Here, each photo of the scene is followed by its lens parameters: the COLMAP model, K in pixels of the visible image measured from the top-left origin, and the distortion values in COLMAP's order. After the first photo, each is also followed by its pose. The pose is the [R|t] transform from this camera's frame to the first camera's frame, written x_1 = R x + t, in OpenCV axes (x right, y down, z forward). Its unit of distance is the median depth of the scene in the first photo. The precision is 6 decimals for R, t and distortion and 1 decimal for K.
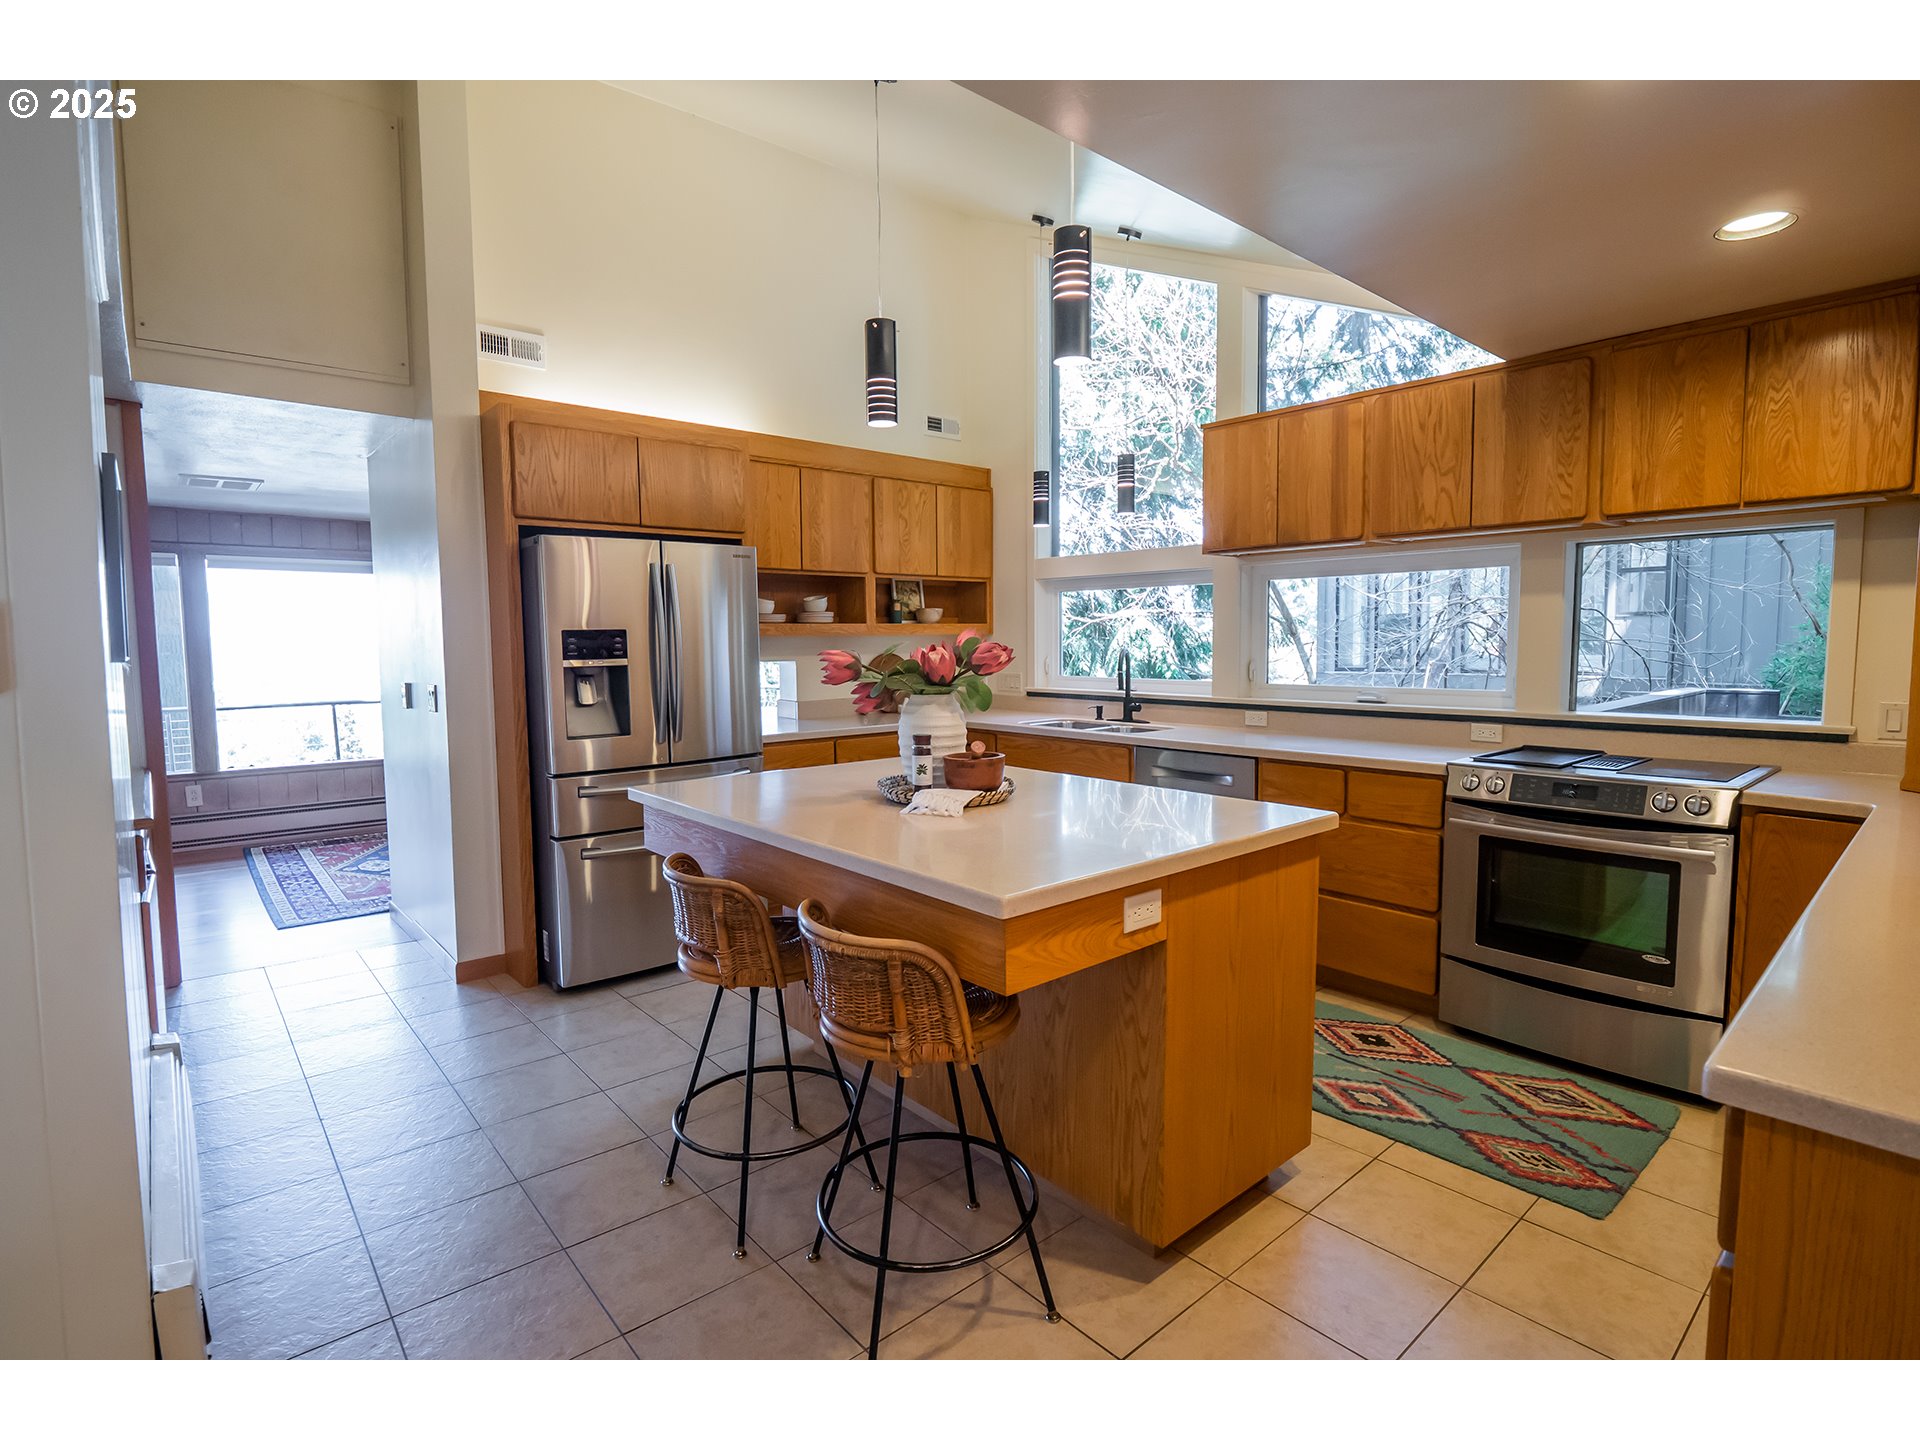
lens RADIAL K [[935.5, 0, 944.5], [0, 935.5, 712.4], [0, 0, 1]] dist [-0.003662, -0.006652]
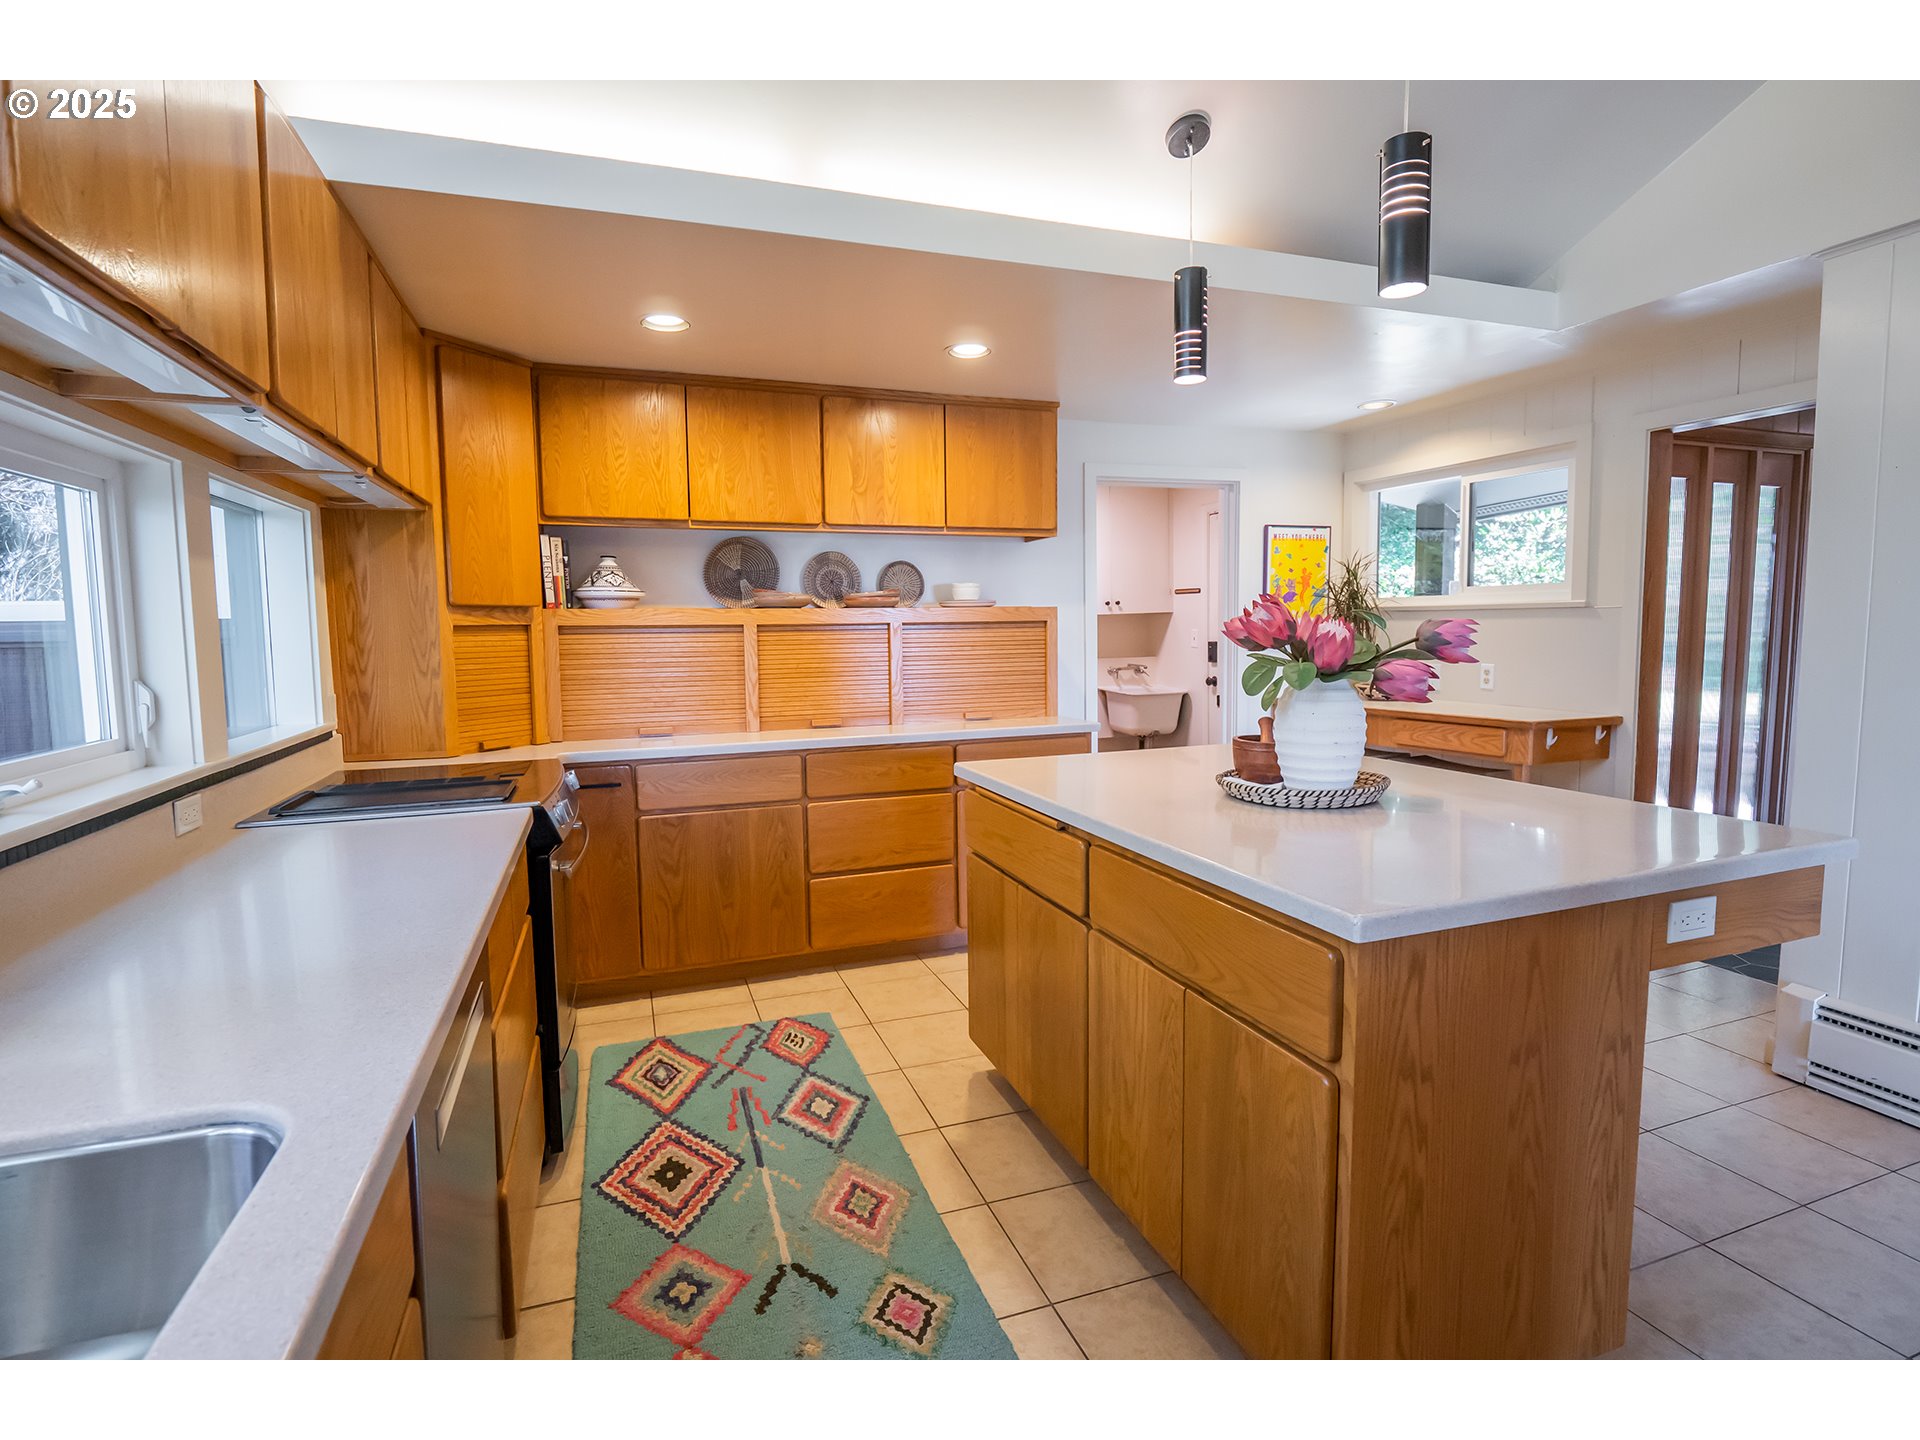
lens RADIAL K [[935.5, 0, 938.6], [0, 935.5, 710.6], [0, 0, 1]] dist [-0.003662, -0.006652]
pose [[-0.931237, -0.012105, 0.364214, 0.000432], [0.050500, 0.985518, 0.161875, -0.104420], [-0.360899, 0.169136, -0.917140, 1.386135]]
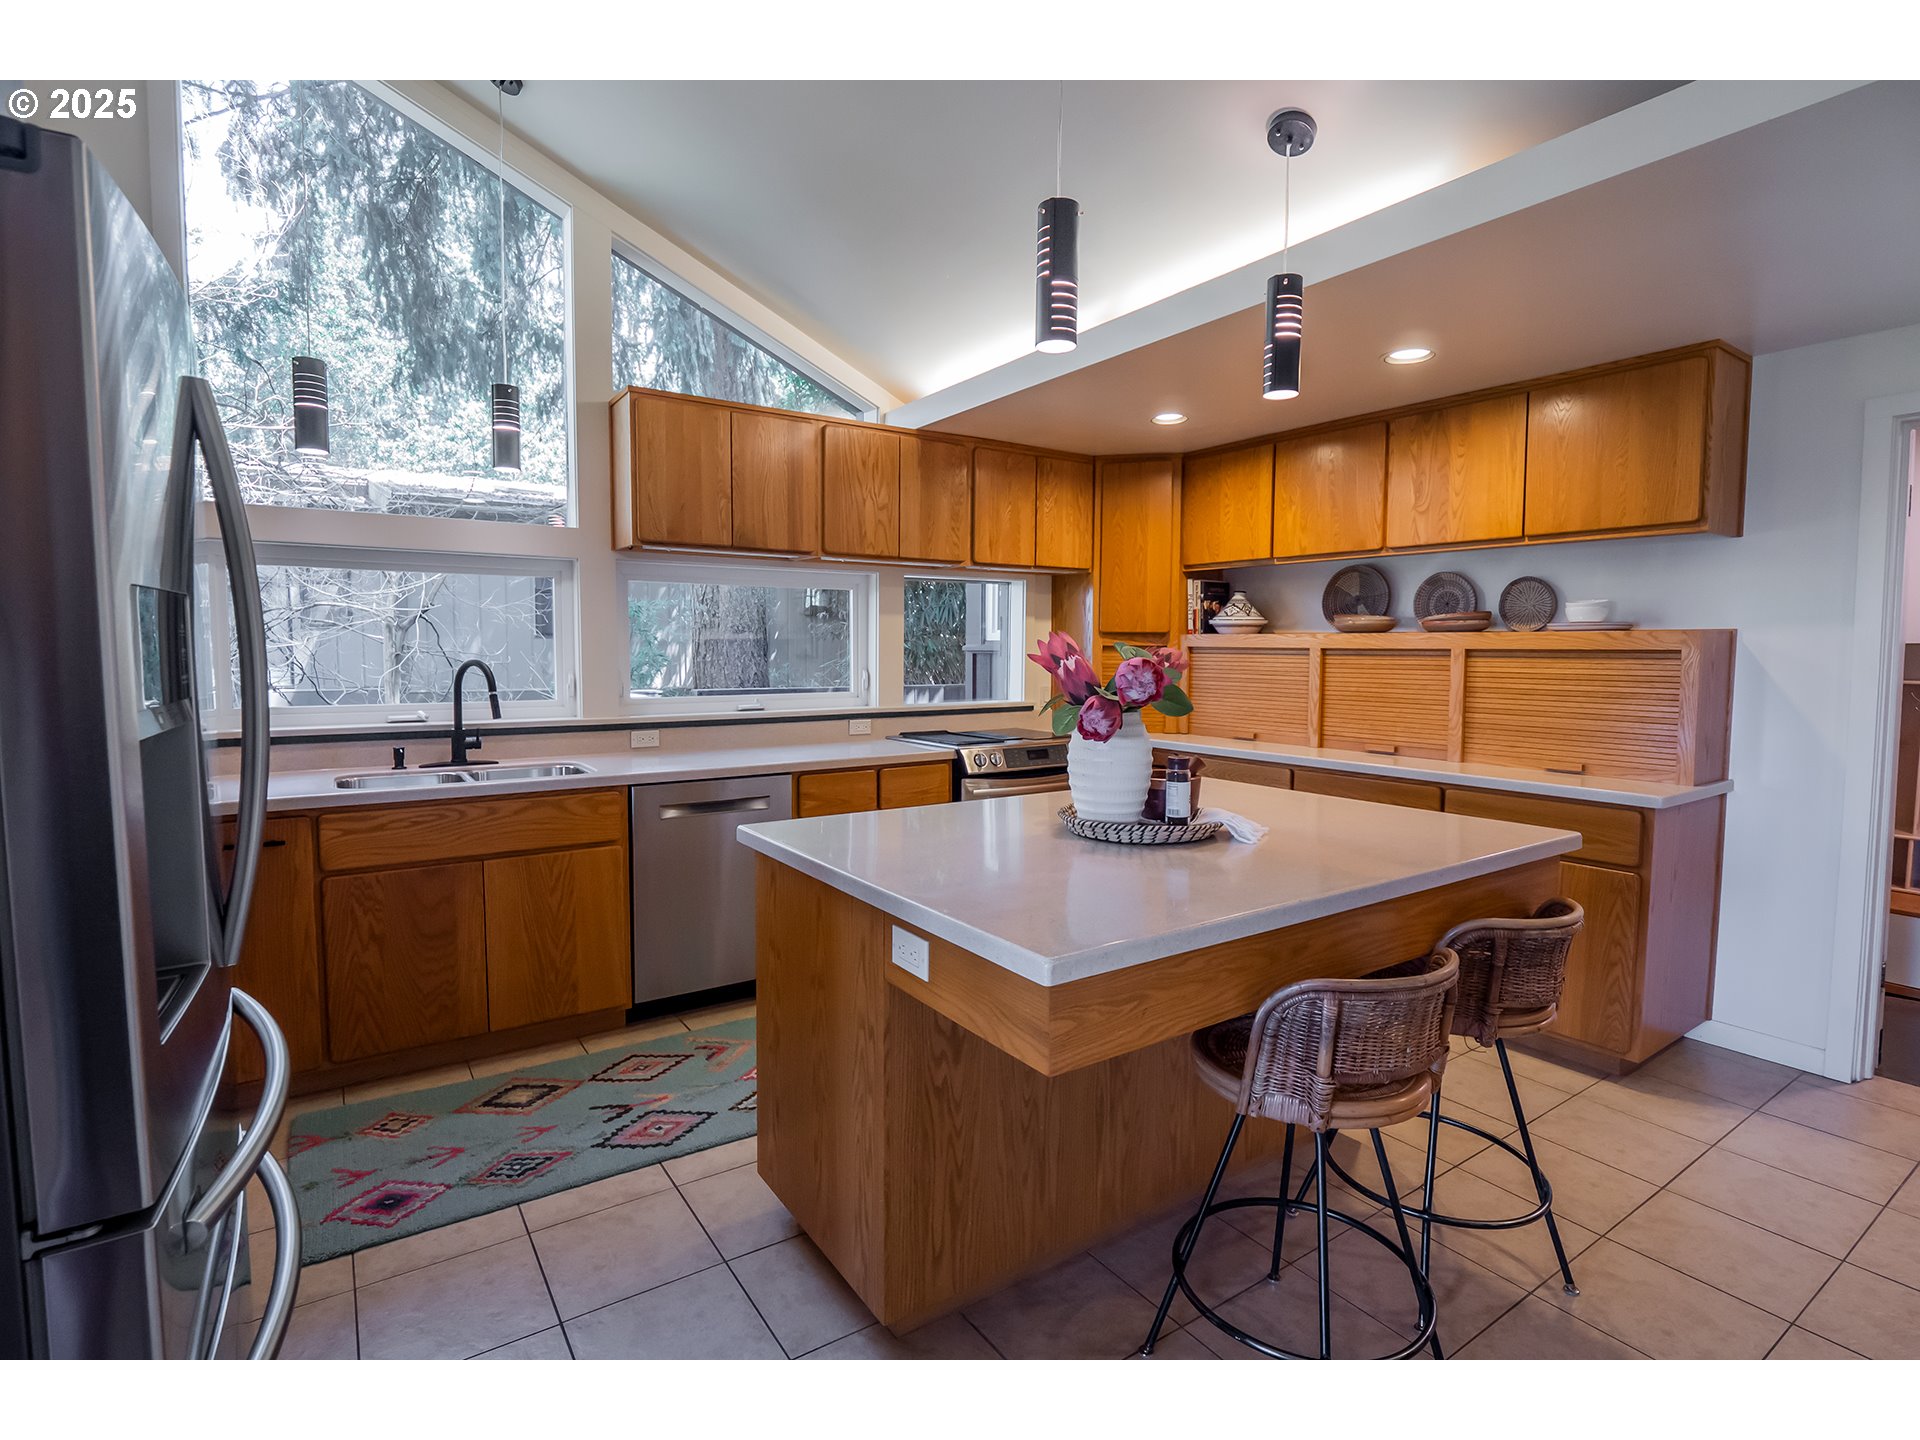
lens RADIAL K [[935.5, 0, 955.3], [0, 935.5, 709.6], [0, 0, 1]] dist [-0.003662, -0.006652]
pose [[0.117305, -0.055397, 0.991550, -0.626118], [0.075270, 0.996067, 0.046744, -0.050161], [-0.990239, 0.069150, 0.121013, 0.767149]]
